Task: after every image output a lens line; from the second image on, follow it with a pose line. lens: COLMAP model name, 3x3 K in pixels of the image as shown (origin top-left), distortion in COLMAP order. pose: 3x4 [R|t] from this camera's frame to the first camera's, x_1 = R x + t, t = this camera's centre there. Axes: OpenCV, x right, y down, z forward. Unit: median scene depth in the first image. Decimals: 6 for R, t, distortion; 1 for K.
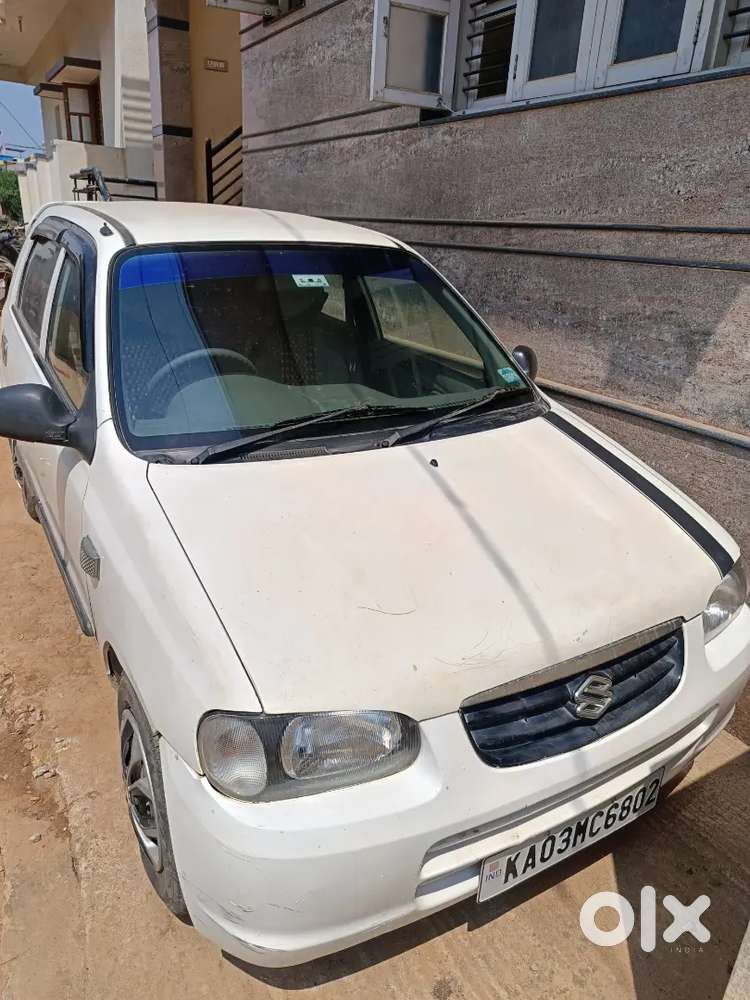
lens RADIAL K [[698.0, 0, 379.0], [0, 698.0, 490.7], [0, 0, 1]] dist [0.013300, -0.005360]
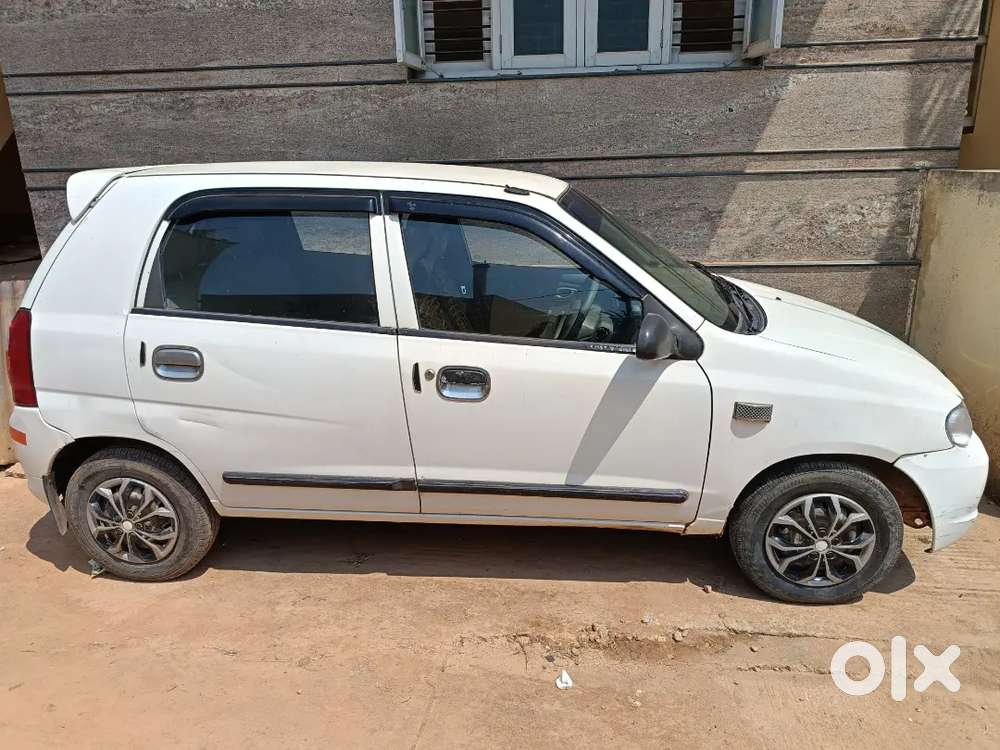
lens RADIAL K [[698.0, 0, 497.6], [0, 698.0, 379.8], [0, 0, 1]] dist [0.013300, -0.005360]
pose [[0.590598, -0.307533, 0.746068, -1.149265], [0.334826, 0.934584, 0.120188, -0.201740], [-0.734225, 0.178821, 0.654933, 0.296143]]
